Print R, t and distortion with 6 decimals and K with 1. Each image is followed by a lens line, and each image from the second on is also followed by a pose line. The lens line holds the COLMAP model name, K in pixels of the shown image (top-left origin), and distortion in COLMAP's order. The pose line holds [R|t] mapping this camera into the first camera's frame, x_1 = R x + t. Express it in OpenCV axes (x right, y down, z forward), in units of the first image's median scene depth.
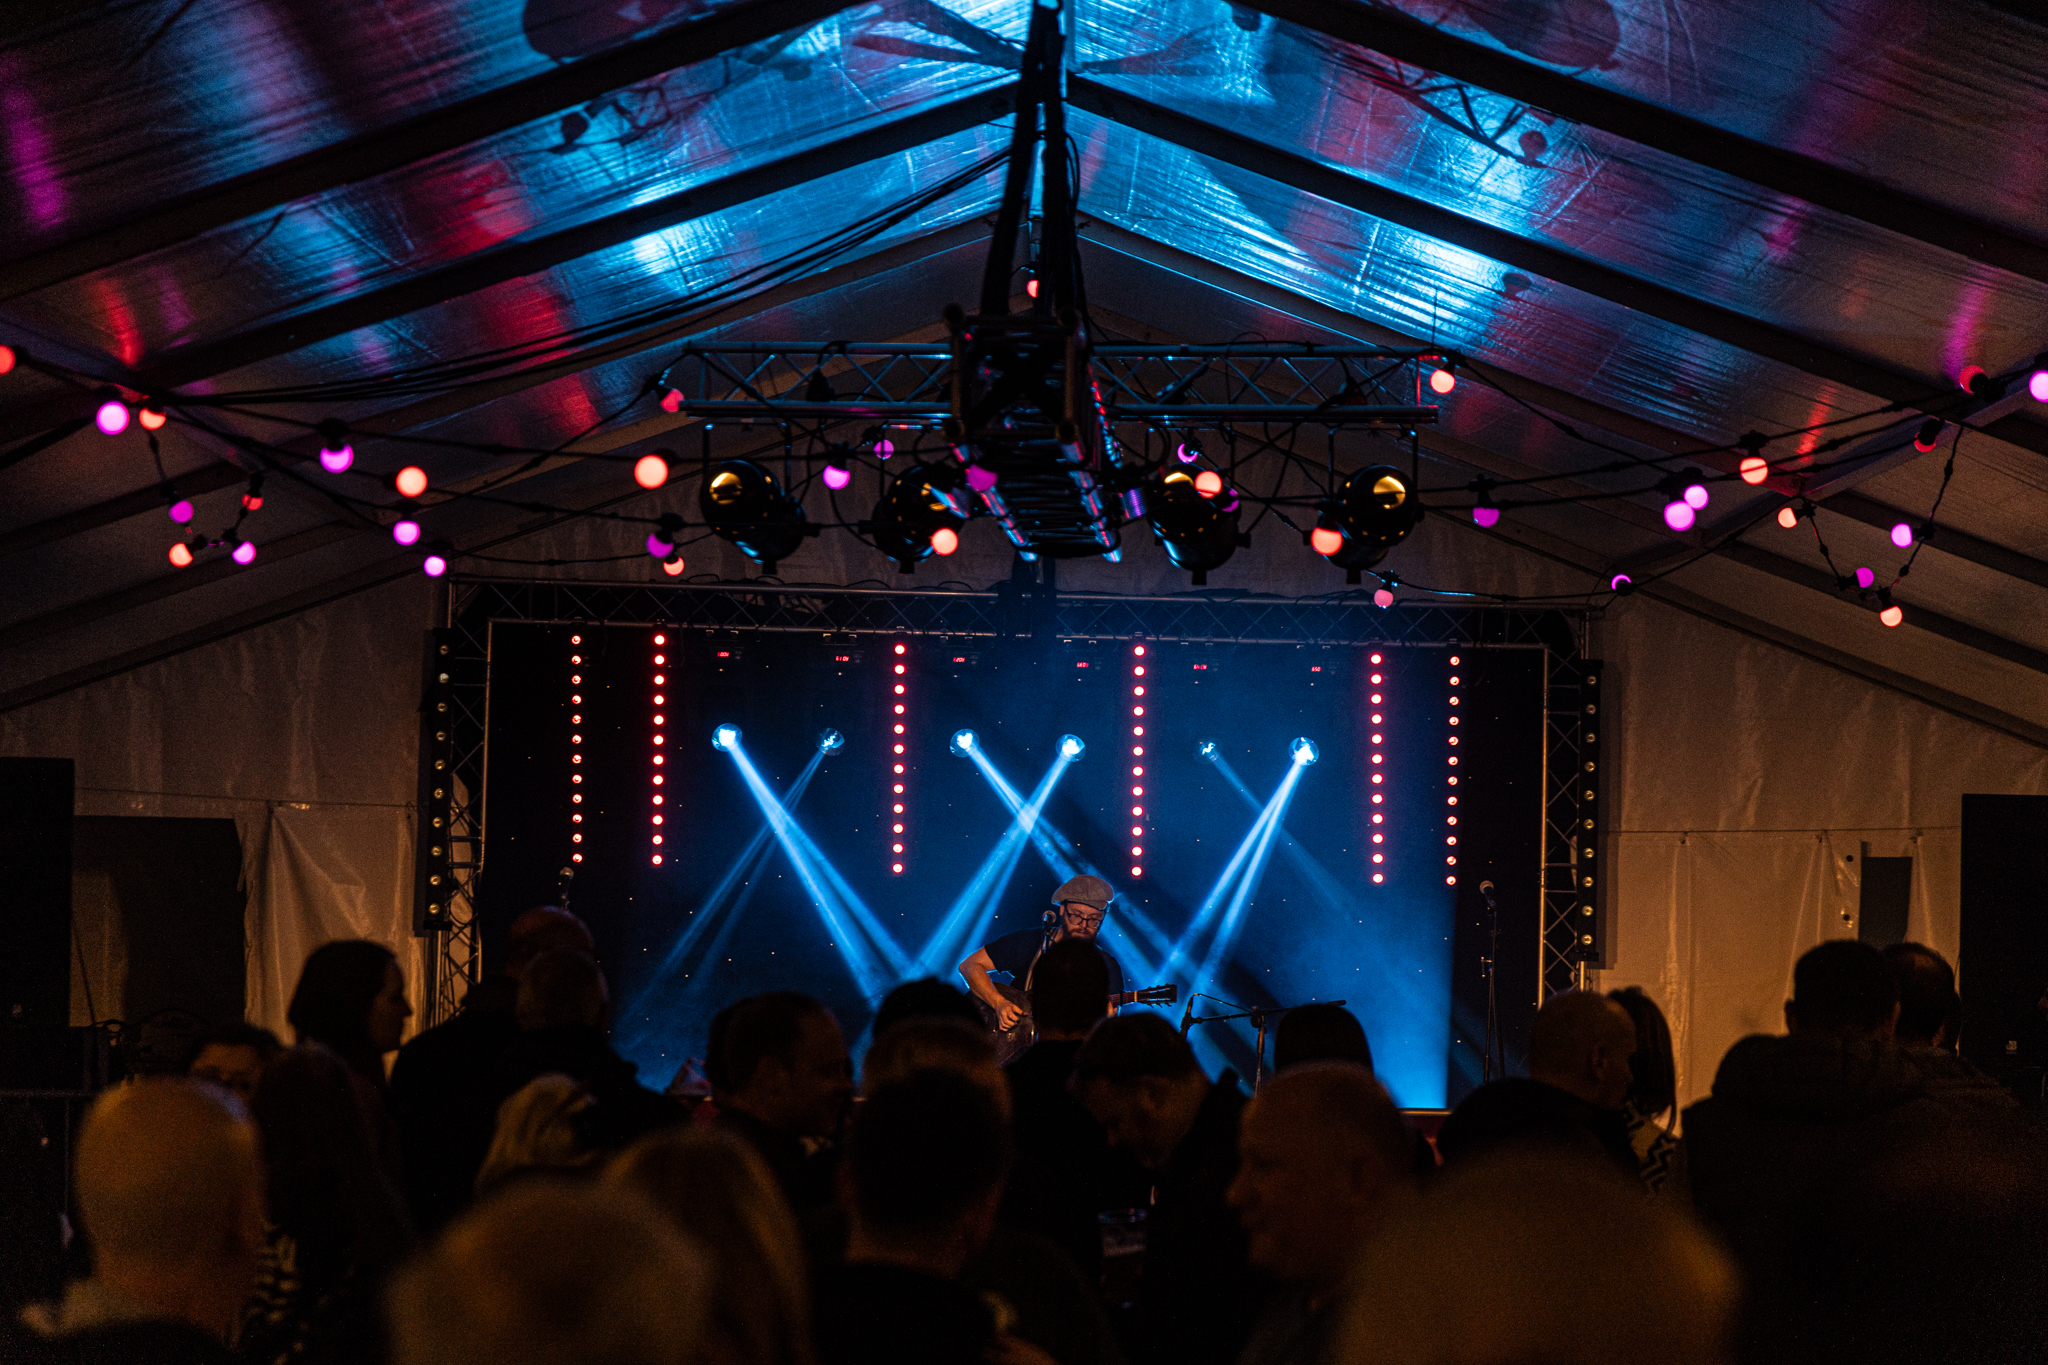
lens RADIAL K [[6201.8, 0, 1024.0], [0, 6201.8, 682.5], [0, 0, 1]] dist [0.046514, 0.119226]
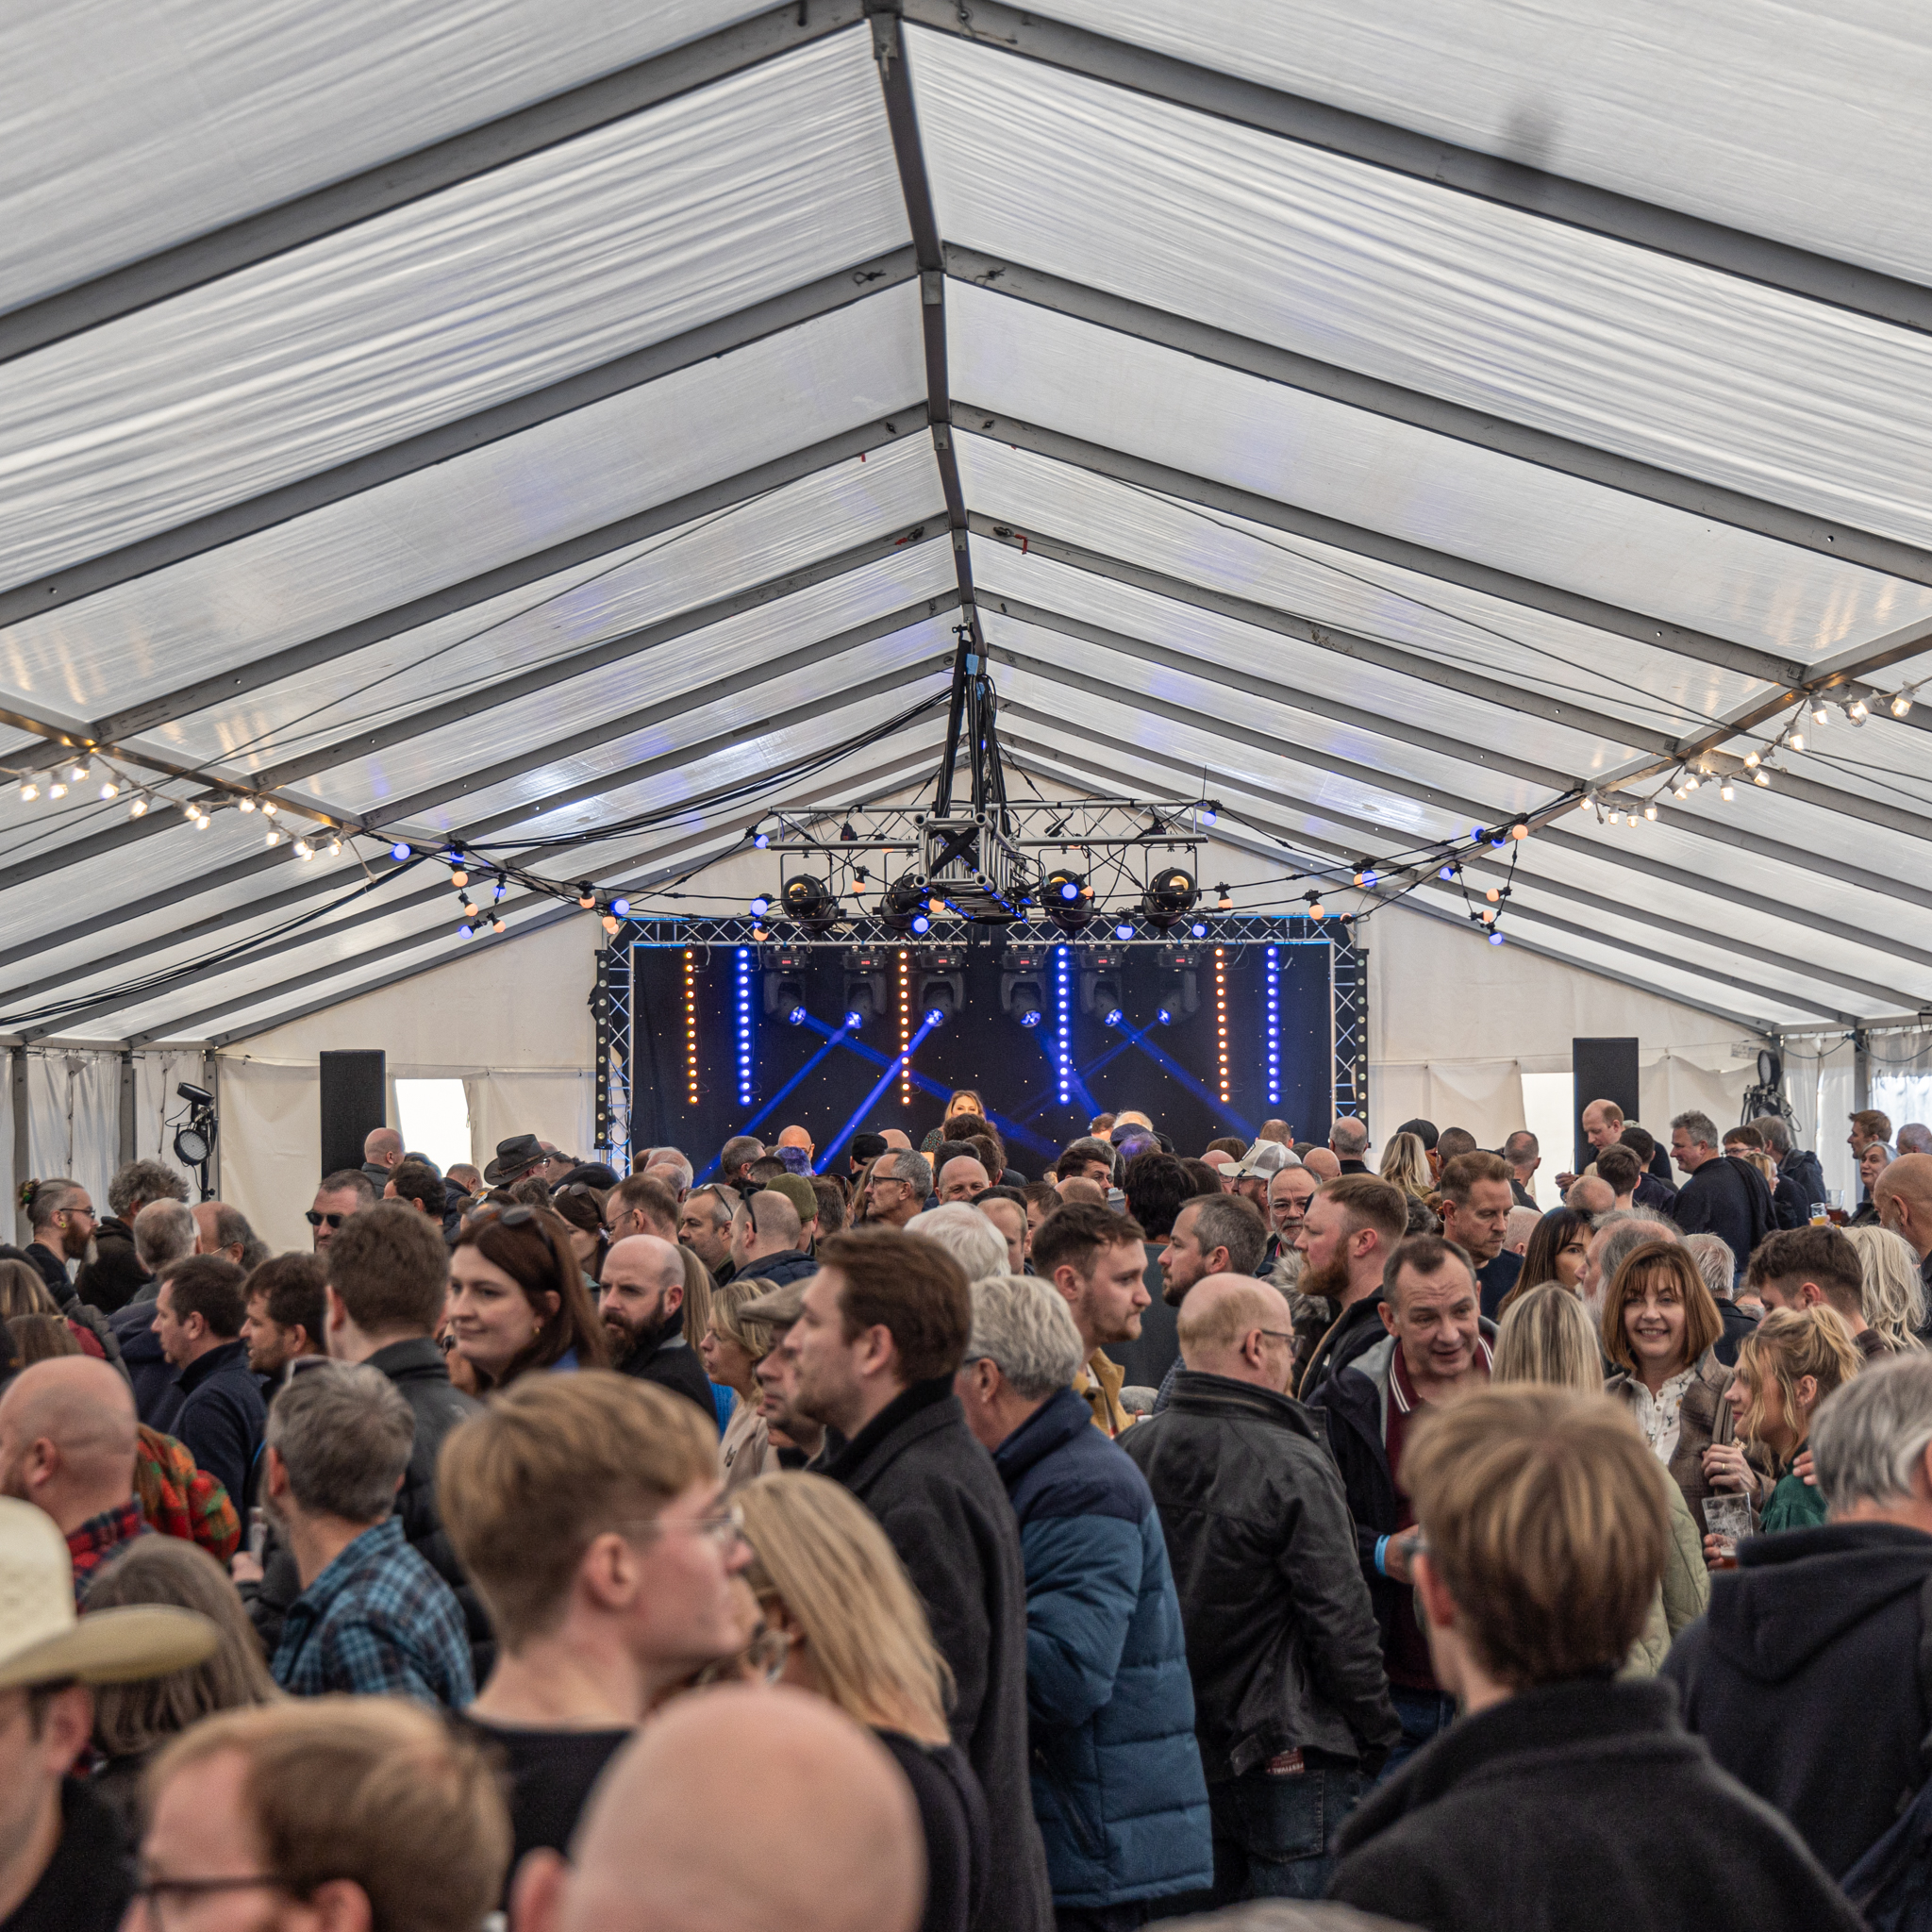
lens RADIAL K [[5798.6, 0, 966.0], [0, 5798.6, 966.0], [0, 0, 1]] dist [-0.021735, -0.010592]
pose [[0.999494, -0.029353, -0.012291, 0.012521], [0.029511, 0.999482, 0.012865, -0.020609], [0.011907, -0.013221, 0.999842, -0.415449]]
